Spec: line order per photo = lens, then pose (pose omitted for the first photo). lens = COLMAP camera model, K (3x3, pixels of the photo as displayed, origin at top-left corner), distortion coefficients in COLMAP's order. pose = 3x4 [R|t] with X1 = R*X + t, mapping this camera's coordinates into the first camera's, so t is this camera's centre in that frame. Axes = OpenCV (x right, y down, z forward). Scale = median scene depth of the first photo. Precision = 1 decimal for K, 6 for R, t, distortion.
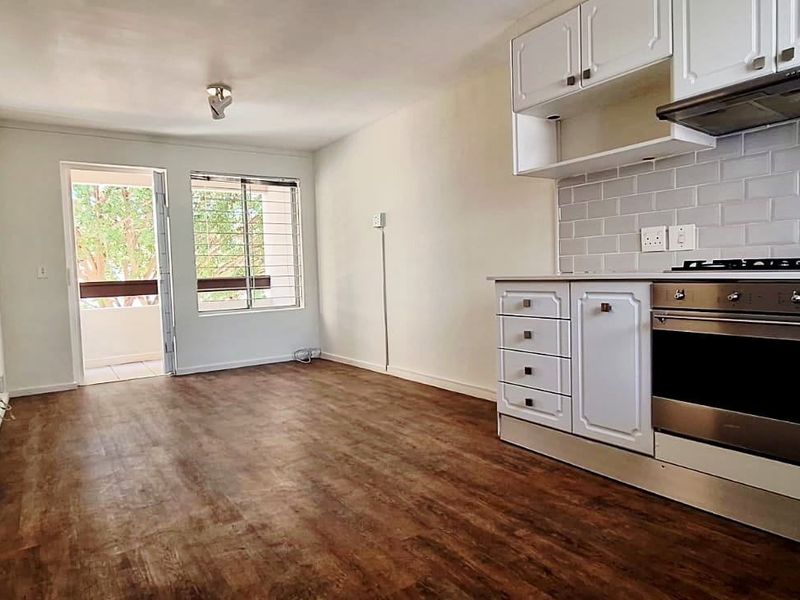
lens RADIAL K [[522.0, 0, 402.3], [0, 522.0, 304.8], [0, 0, 1]] dist [0.001452, 0.006876]
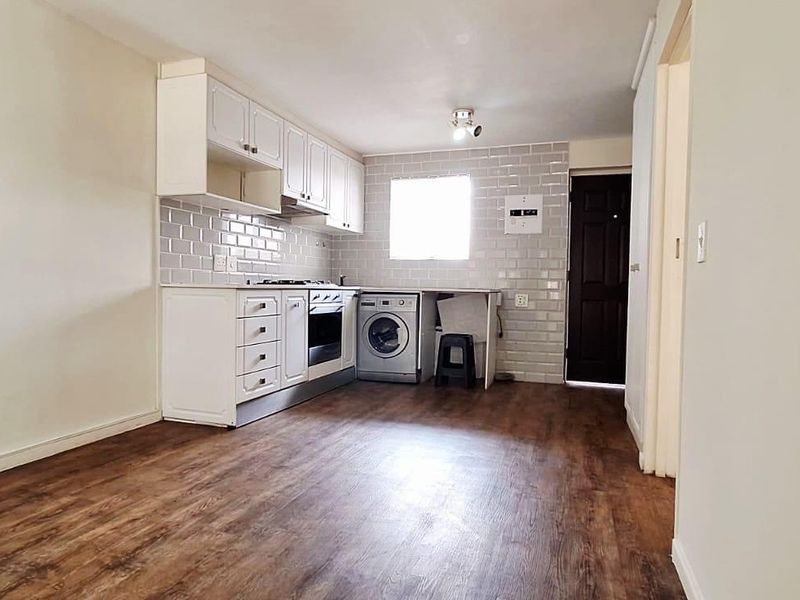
lens RADIAL K [[522.0, 0, 400.6], [0, 522.0, 297.6], [0, 0, 1]] dist [0.001452, 0.006876]
pose [[-0.603836, 0.009636, 0.797050, -1.001226], [0.054361, 0.998097, 0.029117, -0.041758], [-0.795253, 0.060911, -0.603211, 1.478819]]
